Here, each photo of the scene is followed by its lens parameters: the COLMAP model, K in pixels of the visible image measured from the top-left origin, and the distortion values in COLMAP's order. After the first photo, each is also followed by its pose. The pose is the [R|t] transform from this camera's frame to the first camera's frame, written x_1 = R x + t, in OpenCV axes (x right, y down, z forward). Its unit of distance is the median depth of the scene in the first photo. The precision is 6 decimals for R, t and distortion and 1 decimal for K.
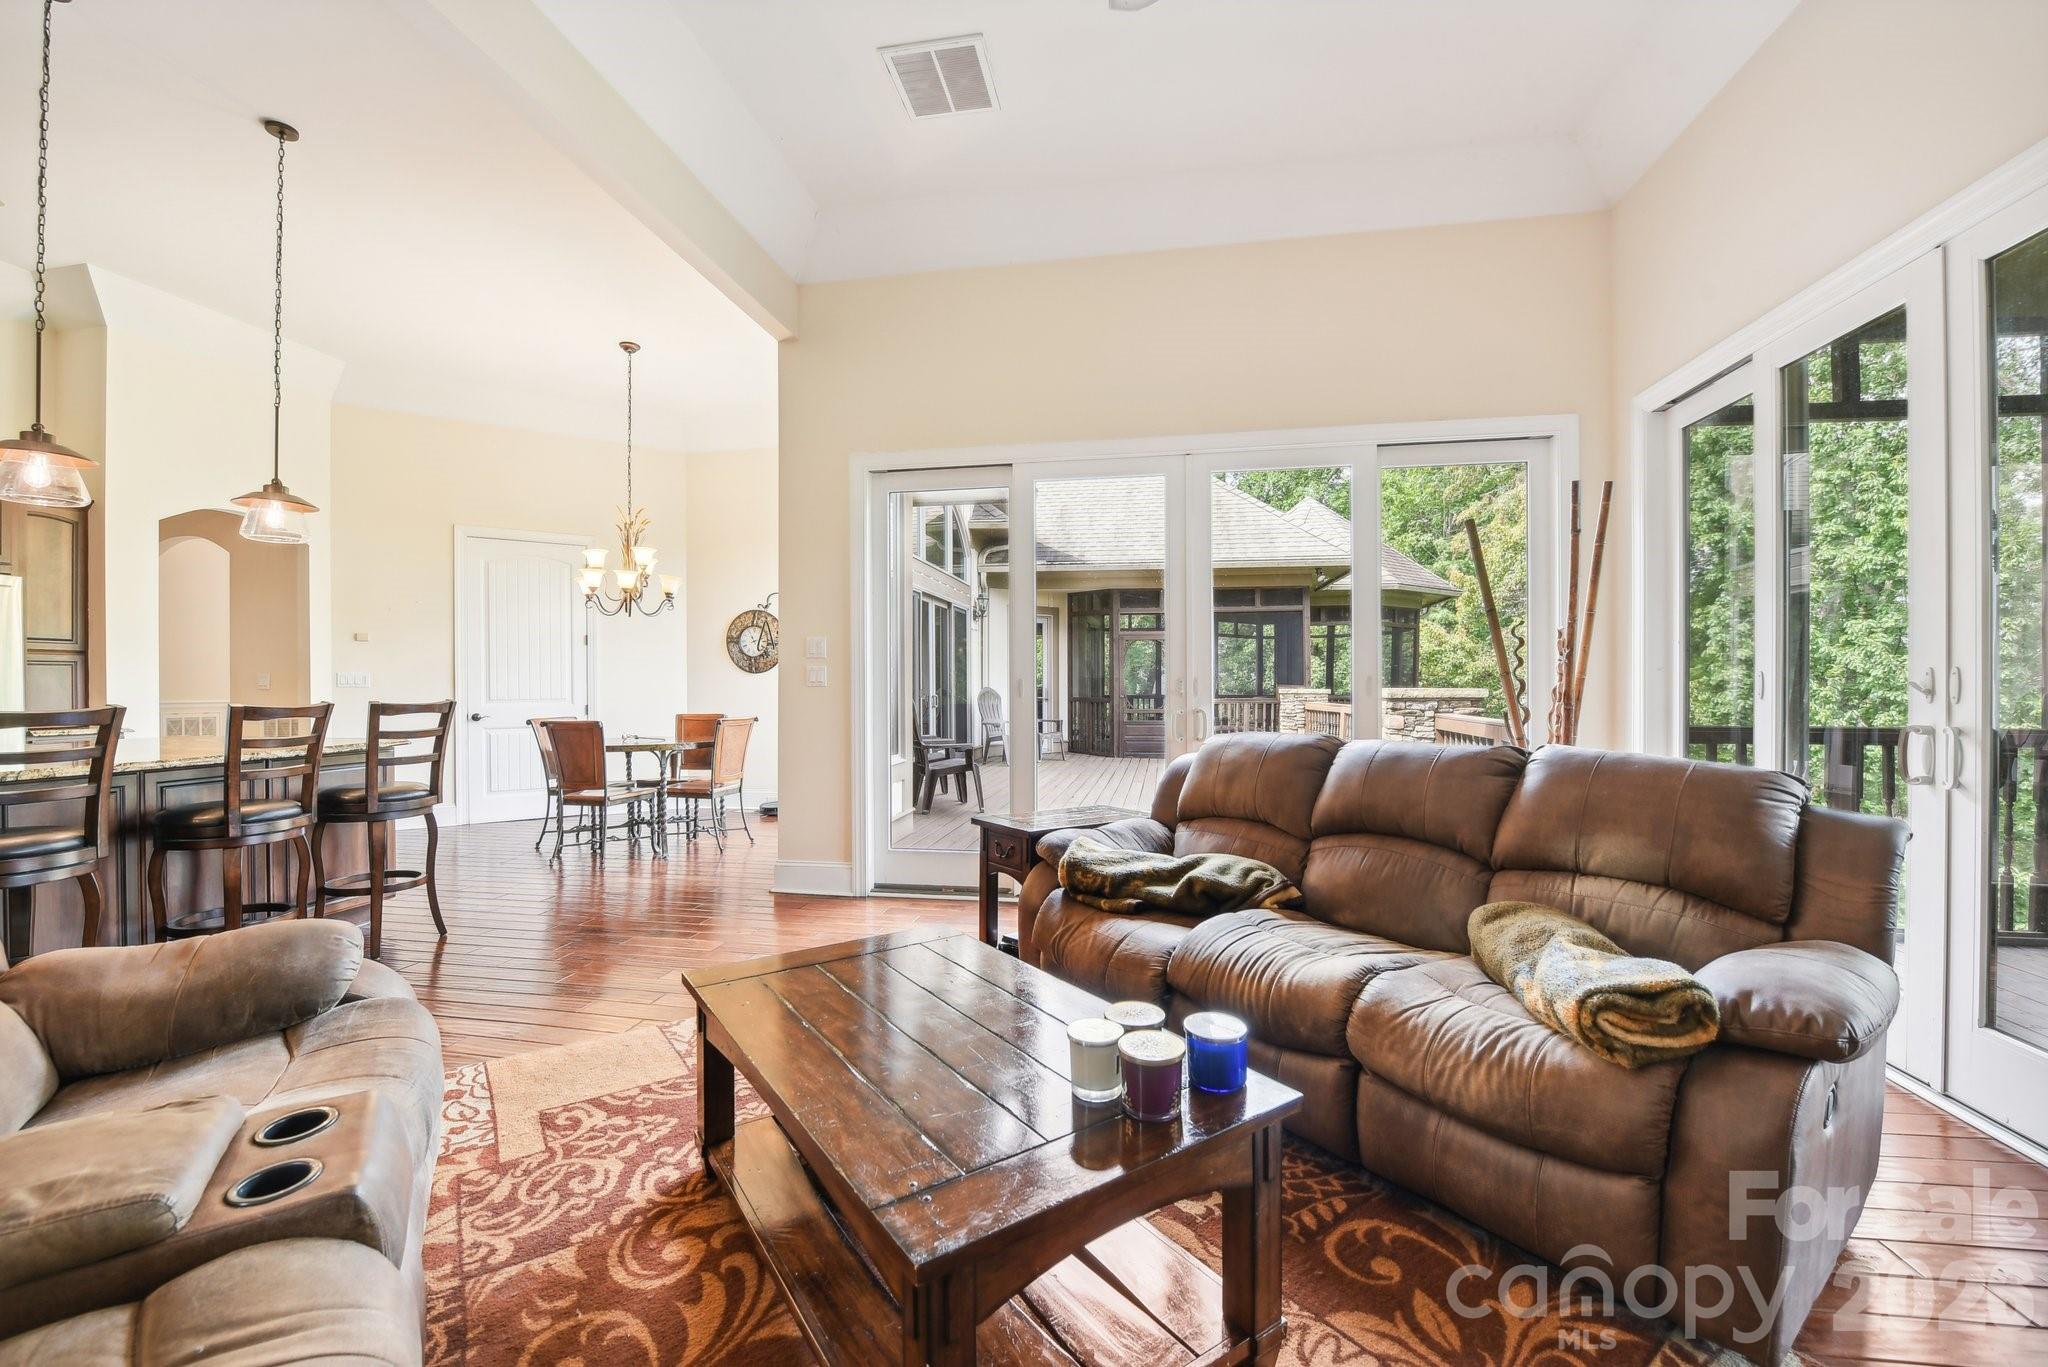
lens RADIAL K [[850.8, 0, 1027.3], [0, 850.8, 688.3], [0, 0, 1]] dist [-0.007884, 0.000203]
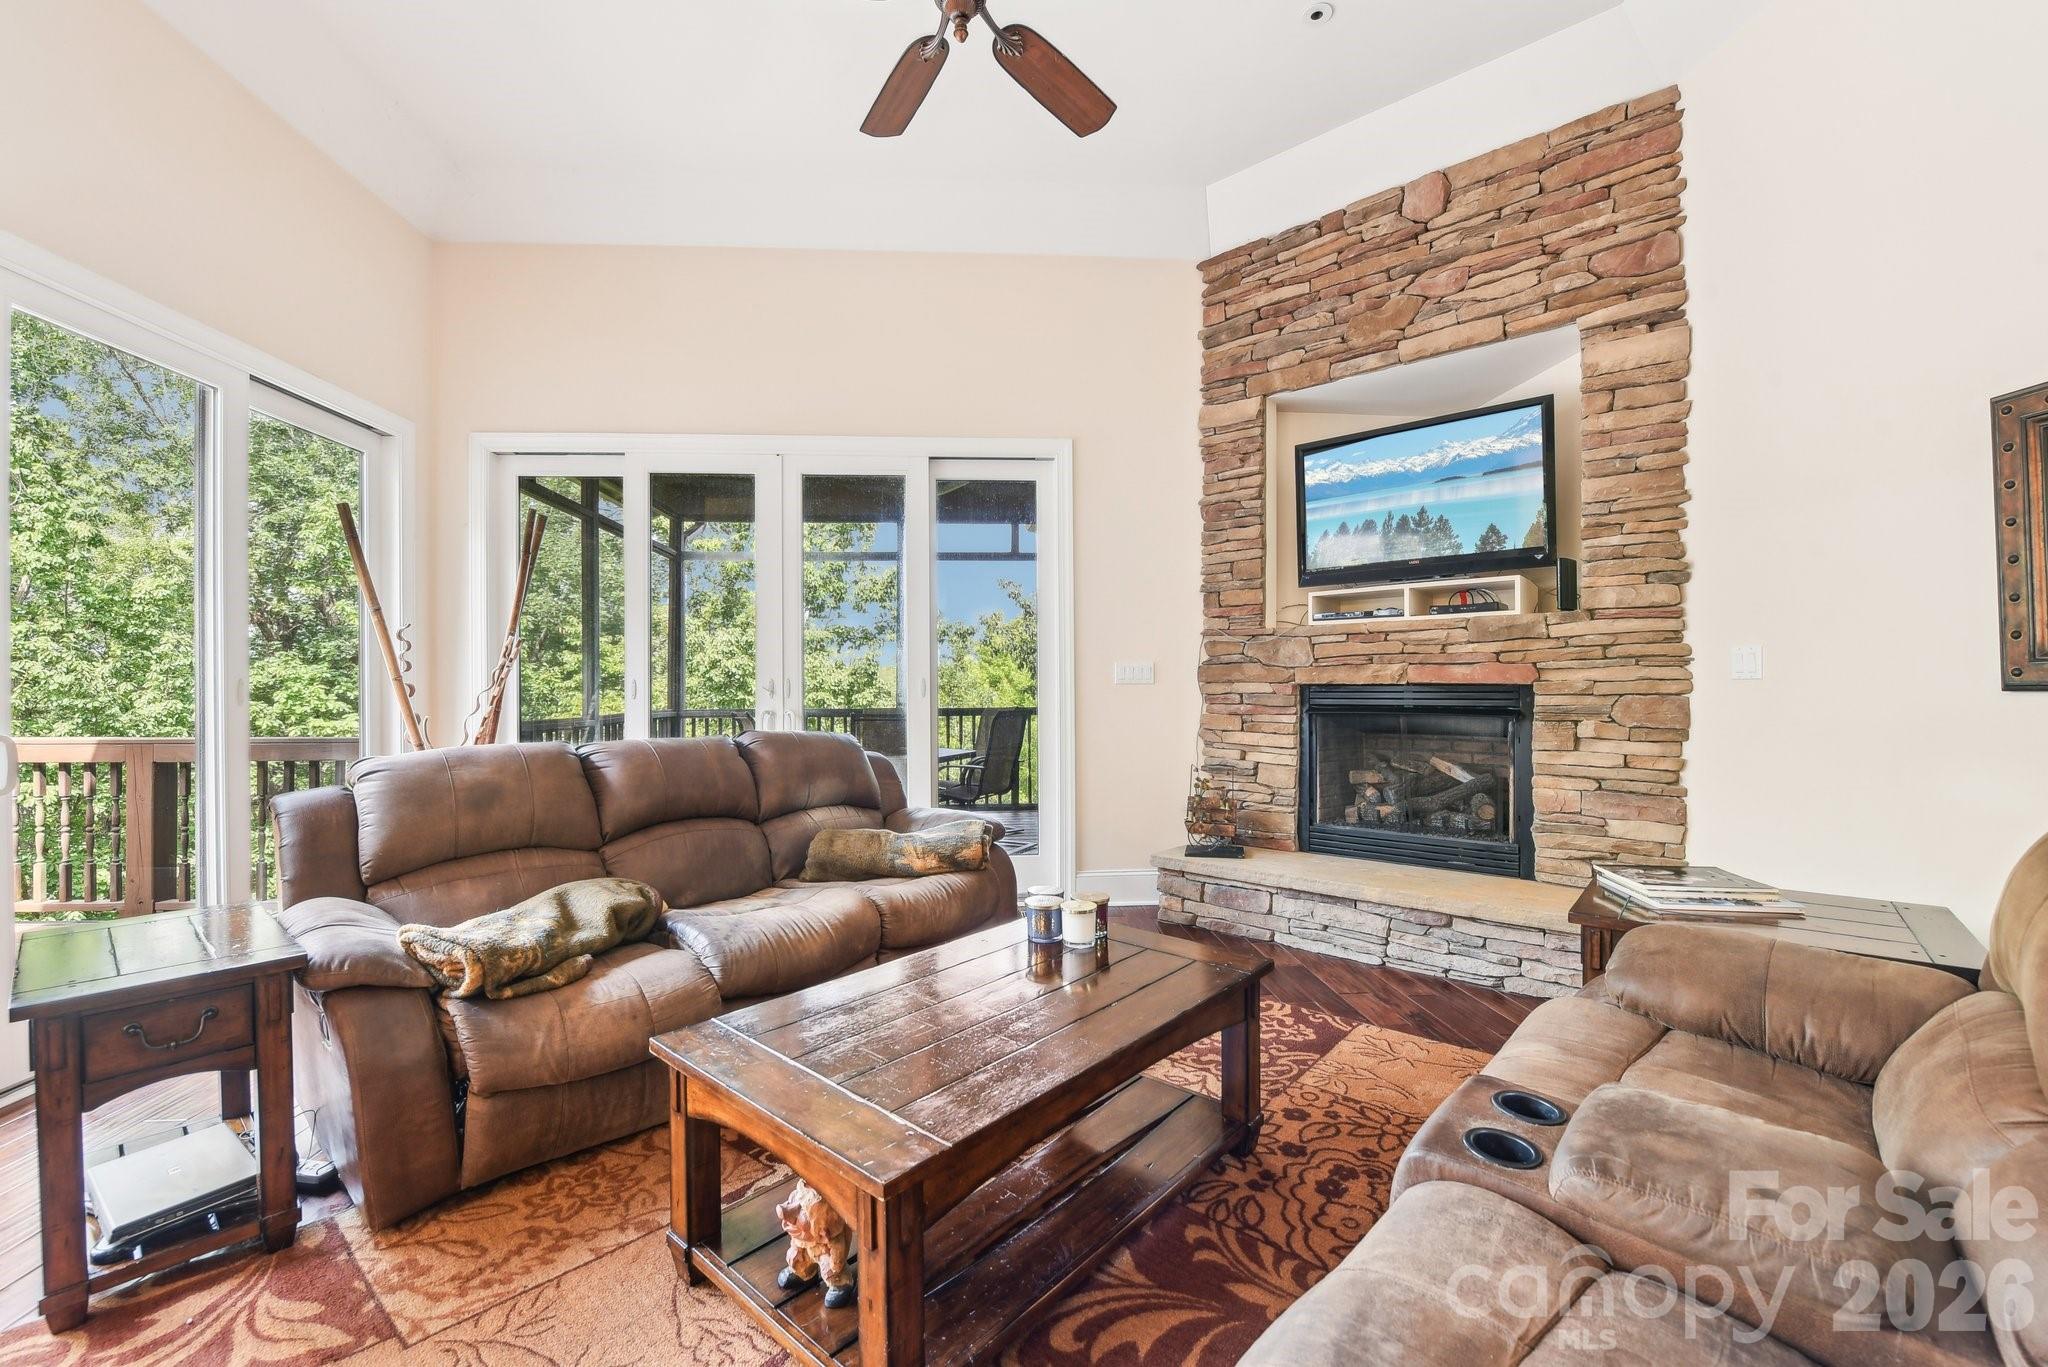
lens RADIAL K [[821.8, 0, 1047.2], [0, 821.8, 733.6], [0, 0, 1]] dist [-0.000046, -0.022181]
pose [[-0.274140, -0.053084, 0.960224, -0.327547], [0.004491, 0.998394, 0.056476, -0.000422], [-0.961679, 0.019794, -0.273461, 0.362935]]
